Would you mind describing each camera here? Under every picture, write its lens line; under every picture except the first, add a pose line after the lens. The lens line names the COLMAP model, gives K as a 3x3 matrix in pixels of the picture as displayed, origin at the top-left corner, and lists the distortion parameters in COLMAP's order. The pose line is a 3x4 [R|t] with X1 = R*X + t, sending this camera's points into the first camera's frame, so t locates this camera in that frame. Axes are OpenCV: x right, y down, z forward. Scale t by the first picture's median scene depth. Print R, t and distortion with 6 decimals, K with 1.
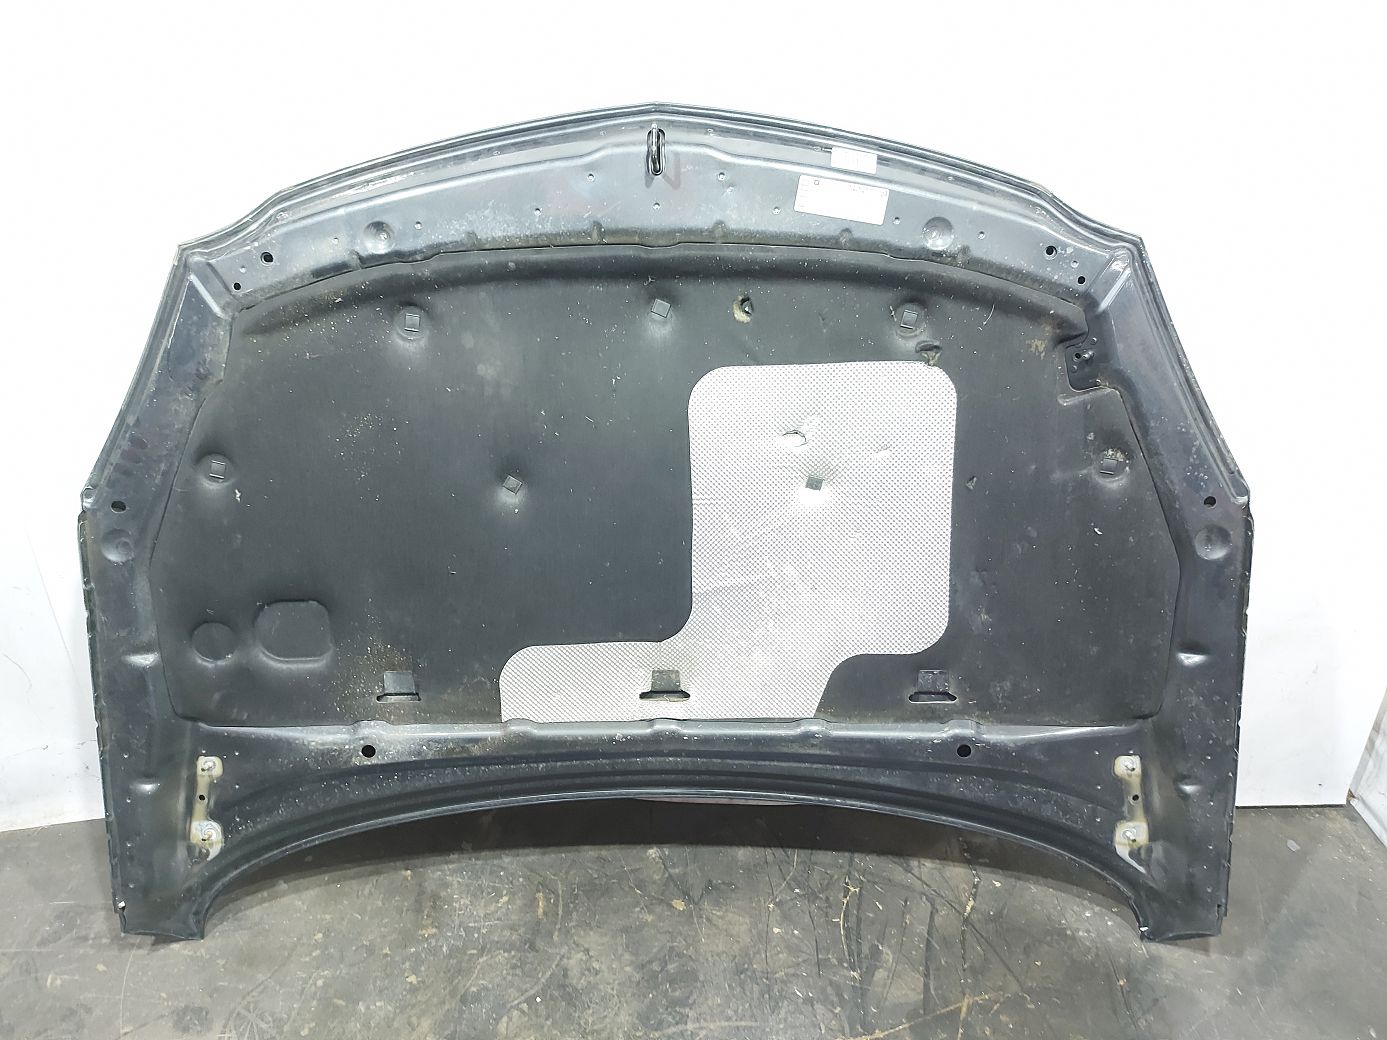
lens RADIAL K [[967.2, 0, 723.5], [0, 967.2, 438.9], [0, 0, 1]] dist [0.063499, -0.076187]
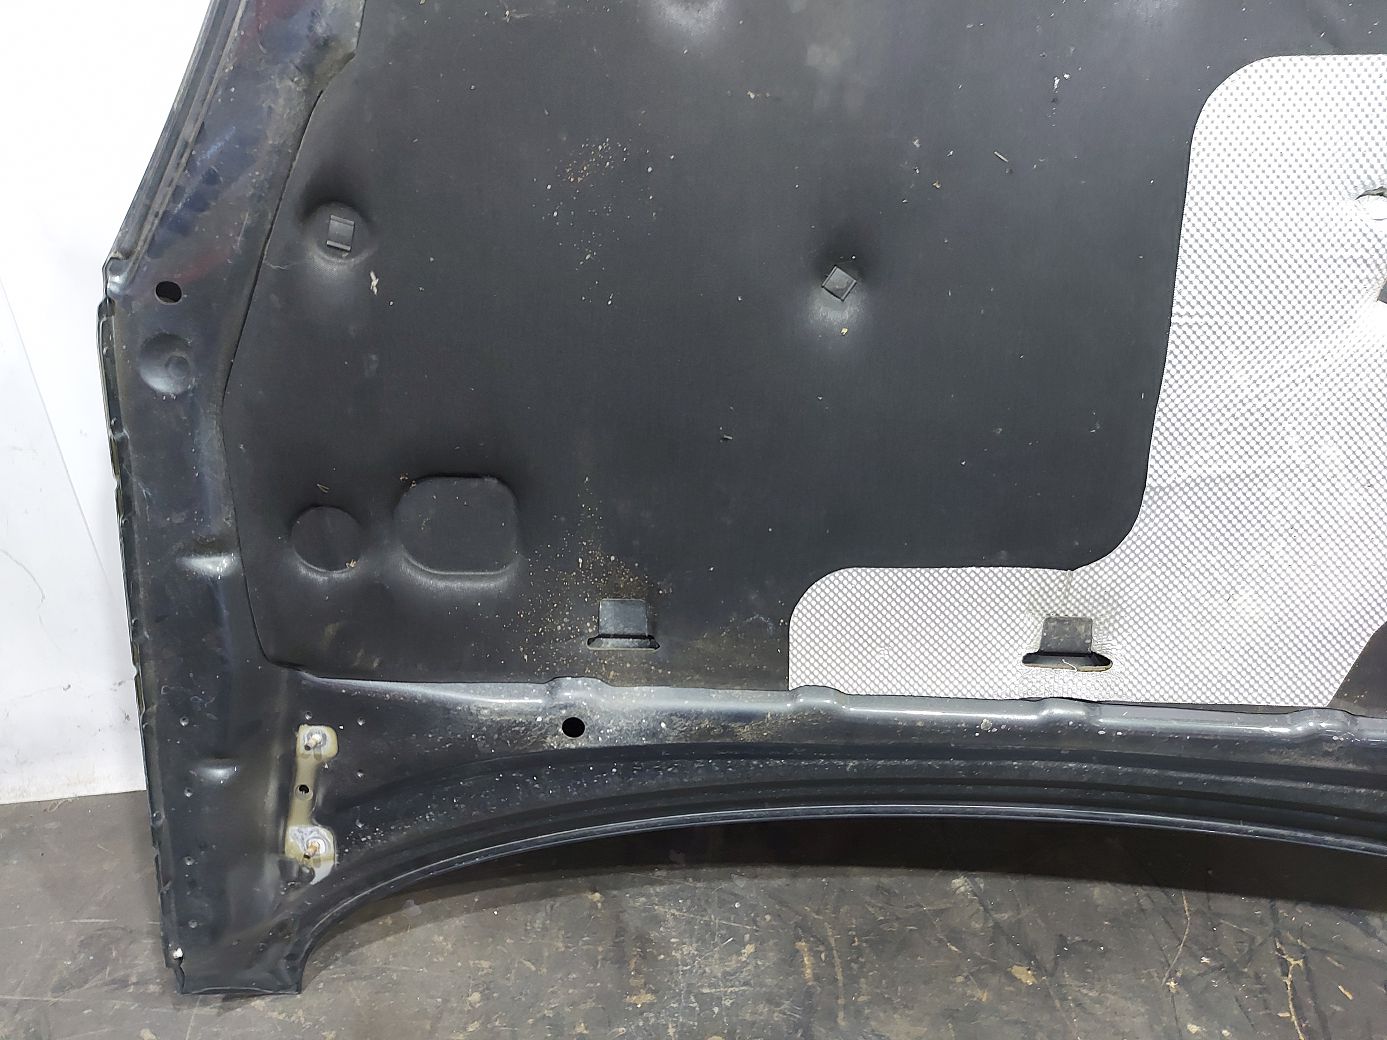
lens RADIAL K [[985.1, 0, 720.1], [0, 985.1, 422.0], [0, 0, 1]] dist [0.059684, -0.077000]
pose [[0.998399, 0.028285, -0.048974, -0.244408], [-0.025359, 0.997914, 0.059363, 0.090393], [0.050551, -0.058027, 0.997034, 0.397820]]
